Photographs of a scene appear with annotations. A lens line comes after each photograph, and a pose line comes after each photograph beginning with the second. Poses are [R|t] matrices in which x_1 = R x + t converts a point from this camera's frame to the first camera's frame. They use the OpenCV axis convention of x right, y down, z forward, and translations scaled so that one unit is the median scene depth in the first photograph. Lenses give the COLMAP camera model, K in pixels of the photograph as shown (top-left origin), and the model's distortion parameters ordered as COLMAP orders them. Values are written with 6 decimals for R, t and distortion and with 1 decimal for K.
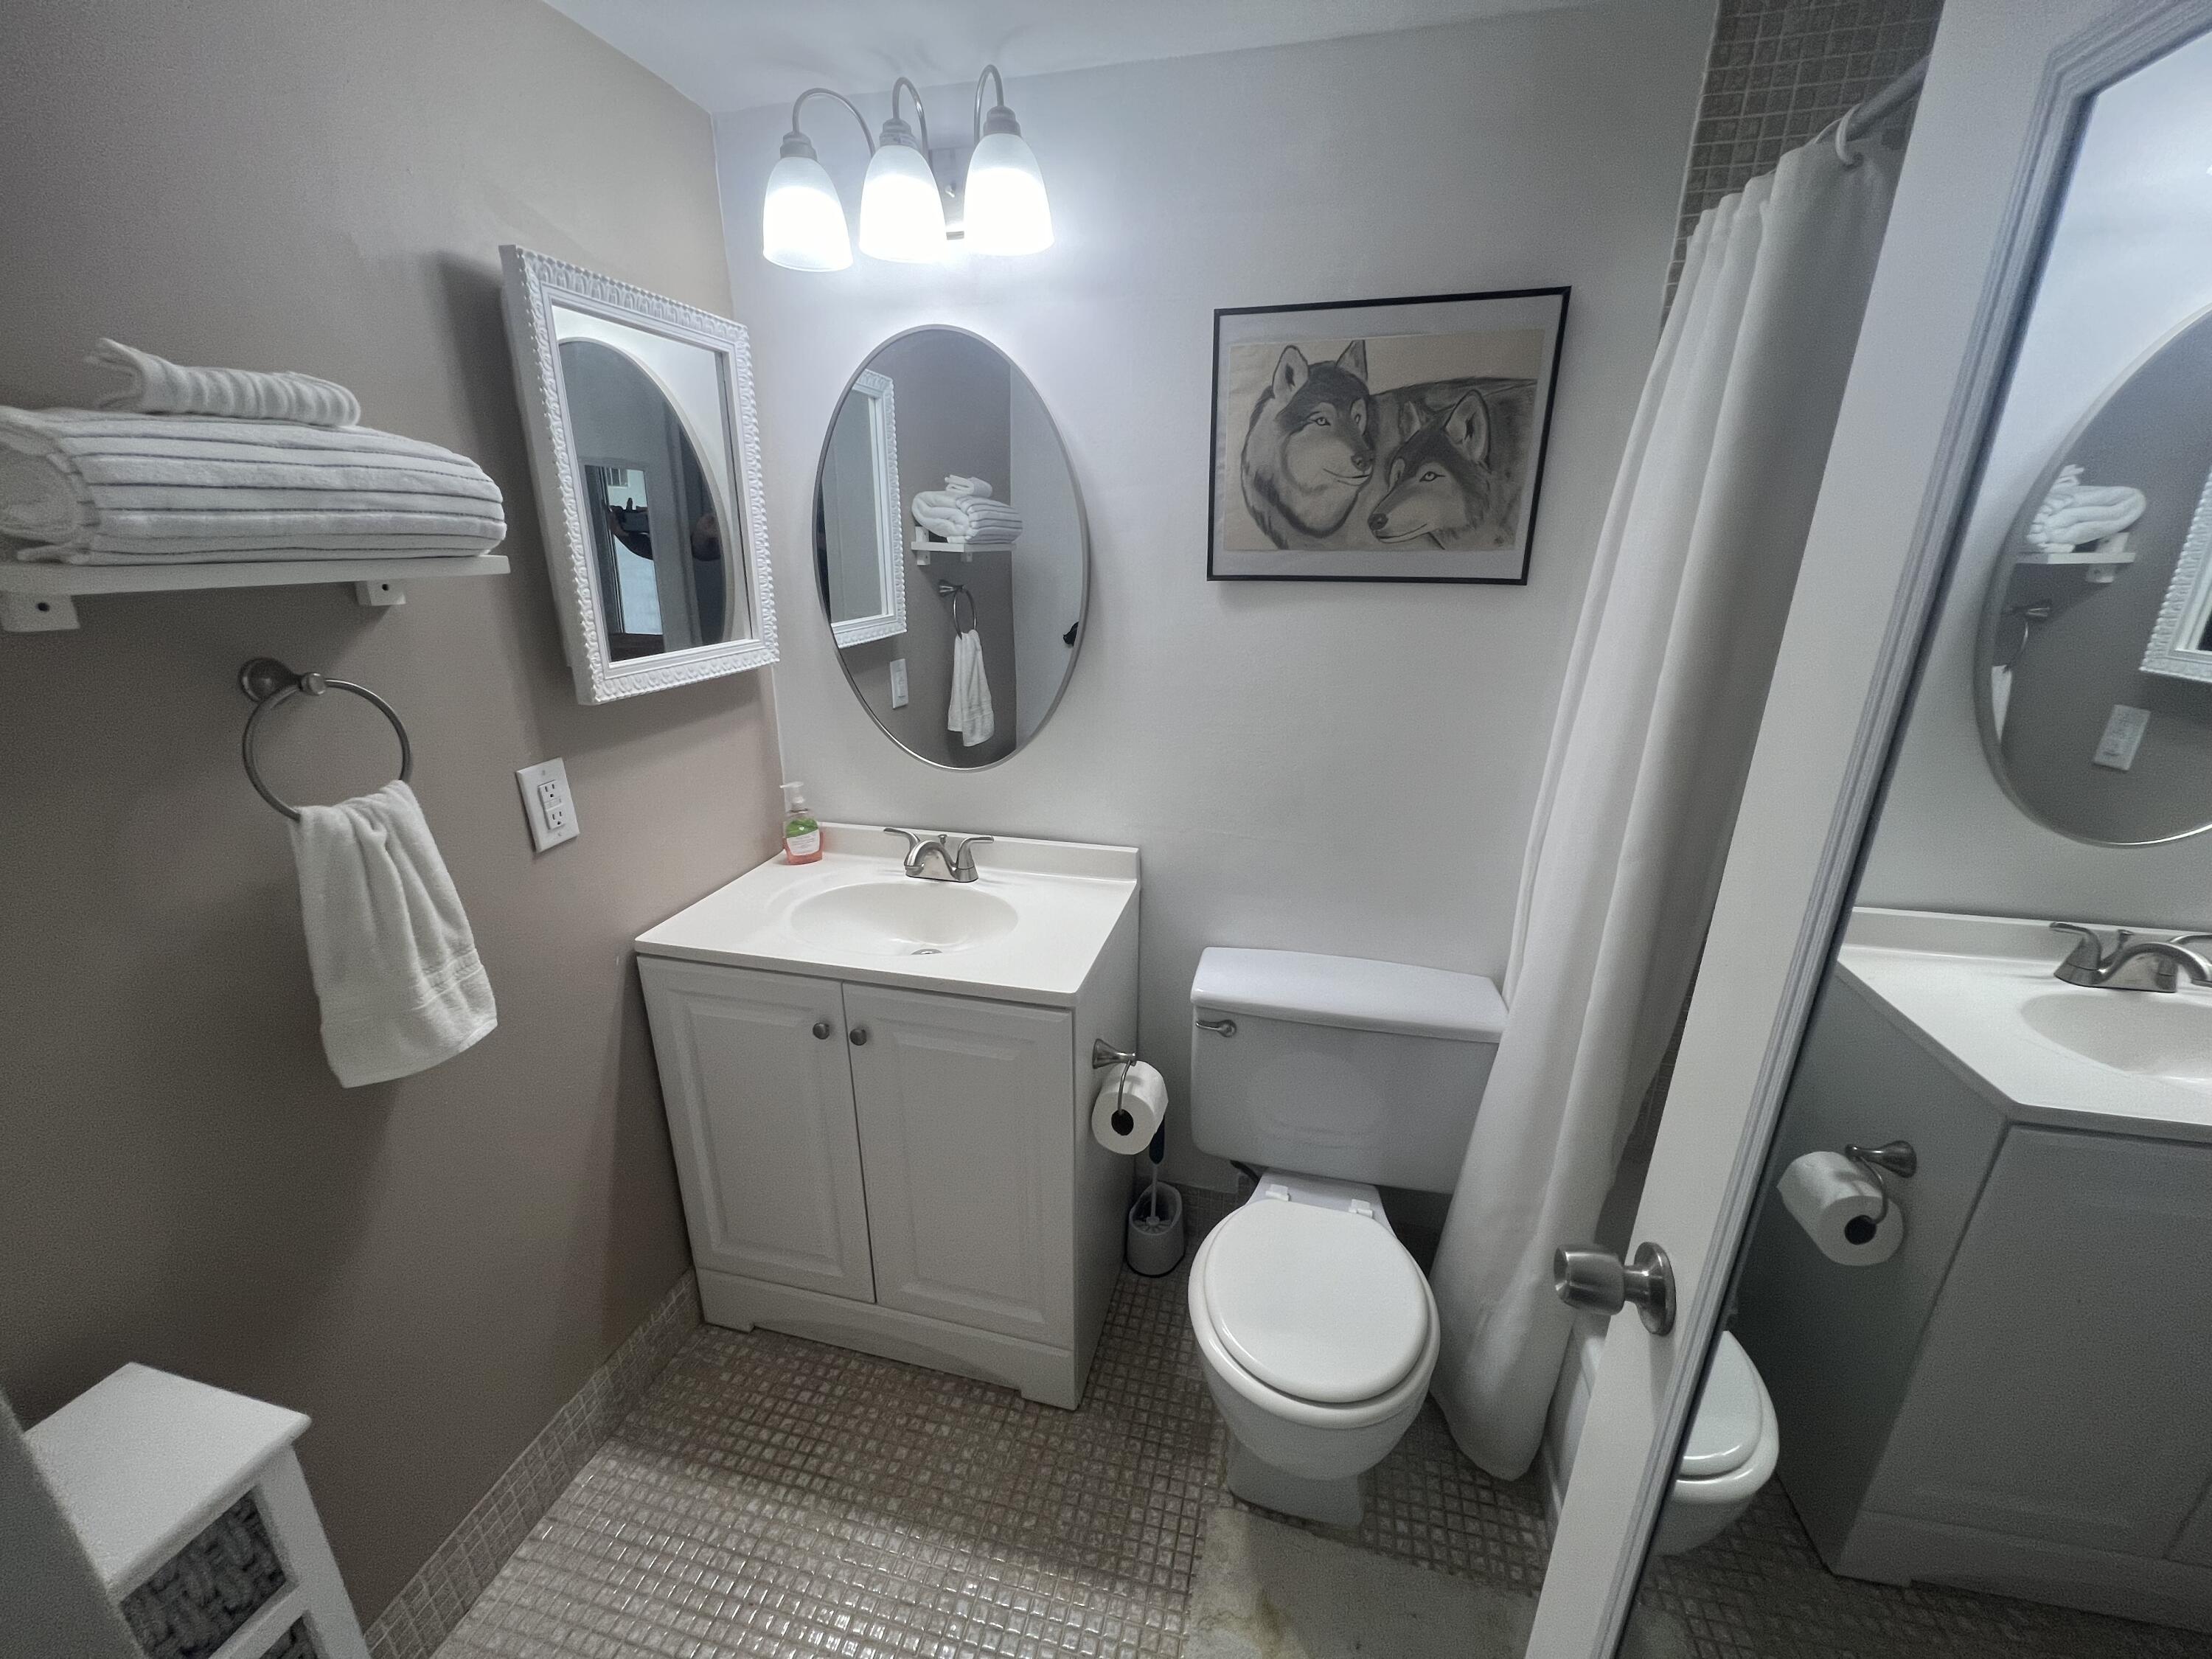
lens RADIAL K [[884.8, 0, 1101.0], [0, 884.8, 826.5], [0, 0, 1]] dist [-0.004392, 0.000574]
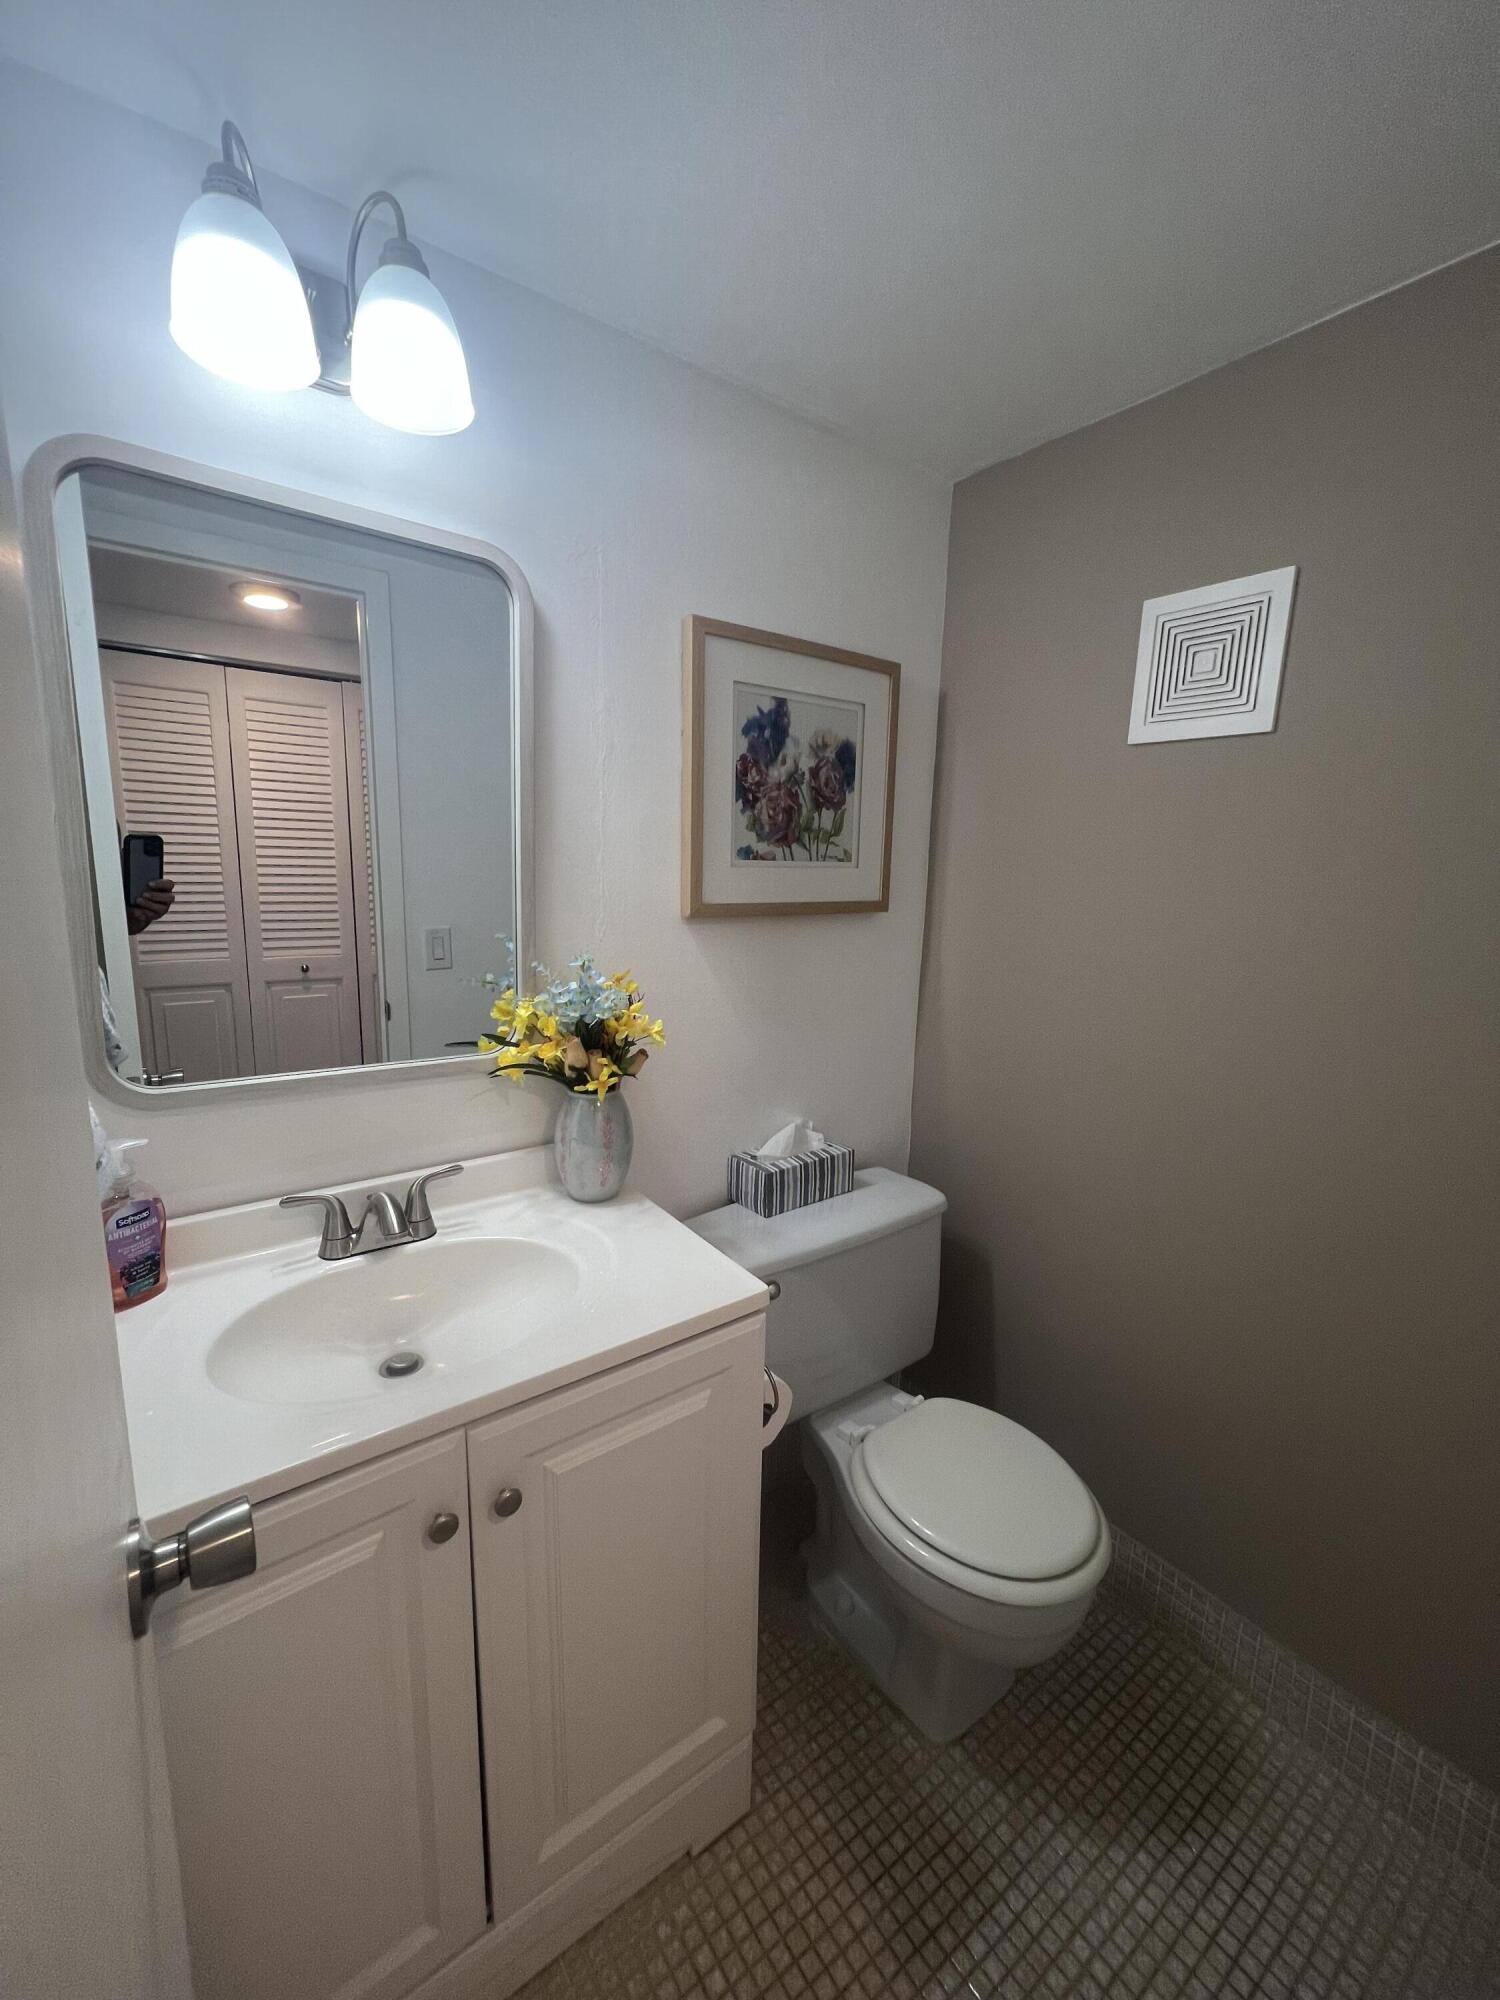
lens RADIAL K [[800.0, 0, 752.1], [0, 800.0, 1007.6], [0, 0, 1]] dist [-0.004392, 0.000574]
pose [[0.625828, -0.124808, 0.769910, -0.464131], [0.217138, 0.975969, -0.018291, -0.051106], [-0.749126, 0.178624, 0.637890, 0.351837]]
